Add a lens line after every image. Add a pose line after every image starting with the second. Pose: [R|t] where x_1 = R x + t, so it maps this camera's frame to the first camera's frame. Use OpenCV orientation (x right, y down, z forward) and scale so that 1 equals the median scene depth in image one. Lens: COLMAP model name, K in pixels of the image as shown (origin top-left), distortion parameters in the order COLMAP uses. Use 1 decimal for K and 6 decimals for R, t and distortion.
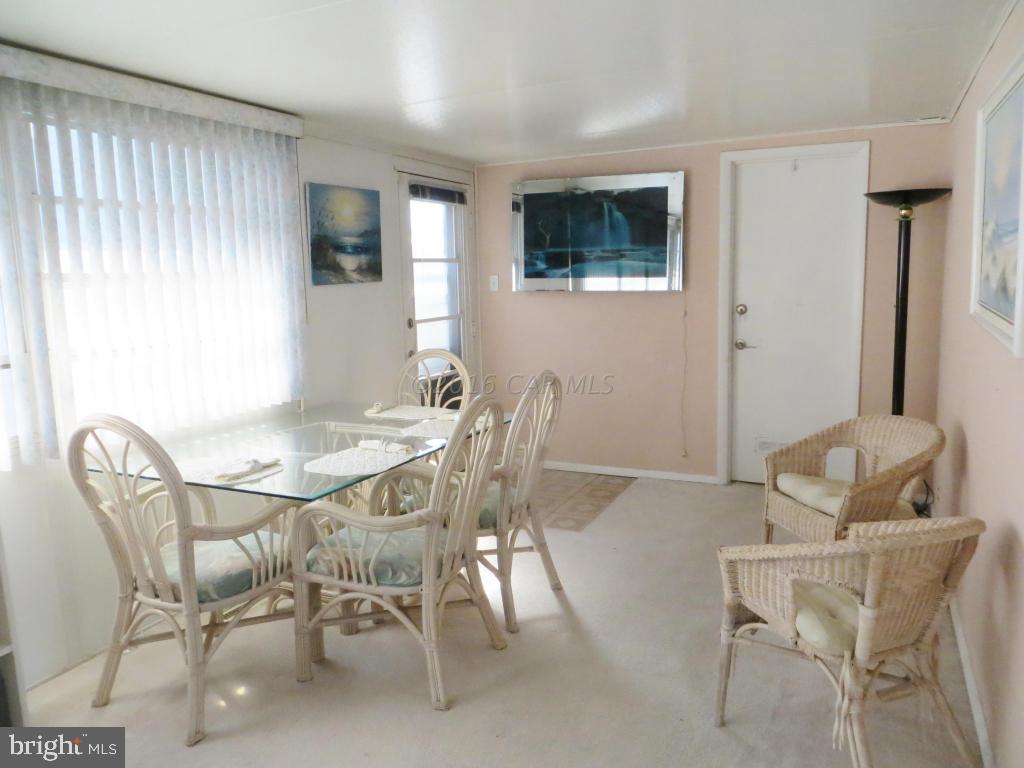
lens RADIAL K [[778.6, 0, 517.0], [0, 778.6, 381.8], [0, 0, 1]] dist [-0.007509, -0.010326]
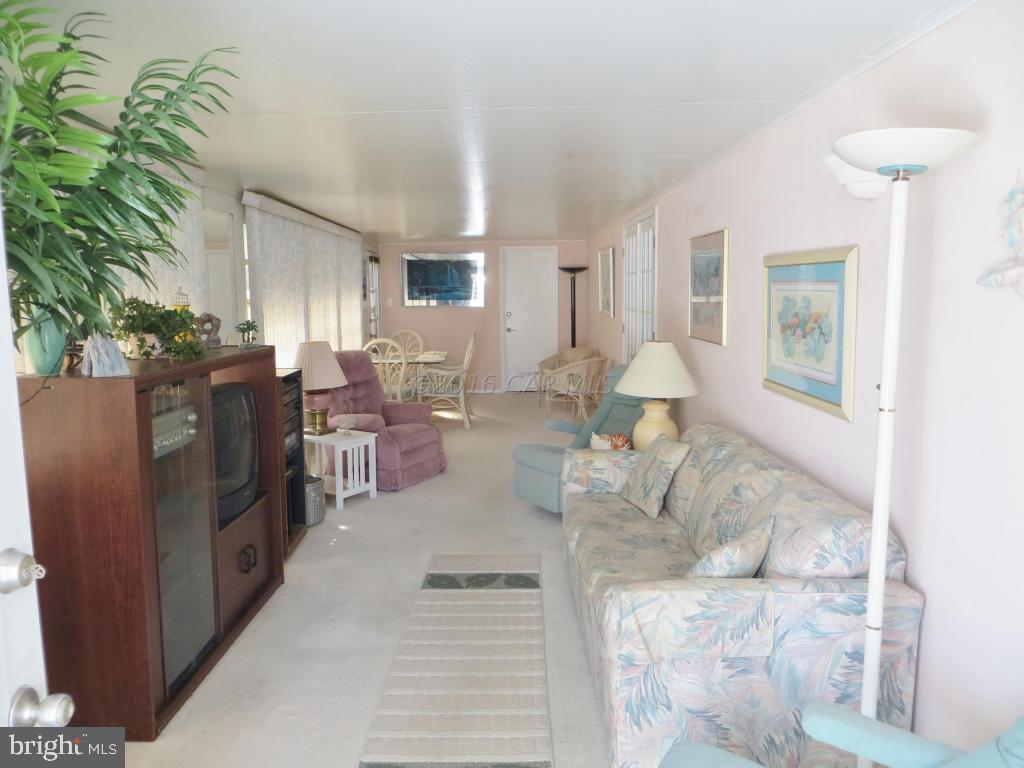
lens RADIAL K [[778.6, 0, 510.0], [0, 778.6, 381.7], [0, 0, 1]] dist [-0.007509, -0.010326]
pose [[0.904047, -0.037281, 0.425804, -0.709714], [0.051921, 0.998390, -0.022822, 0.161961], [-0.424268, 0.042741, 0.904527, -1.092254]]
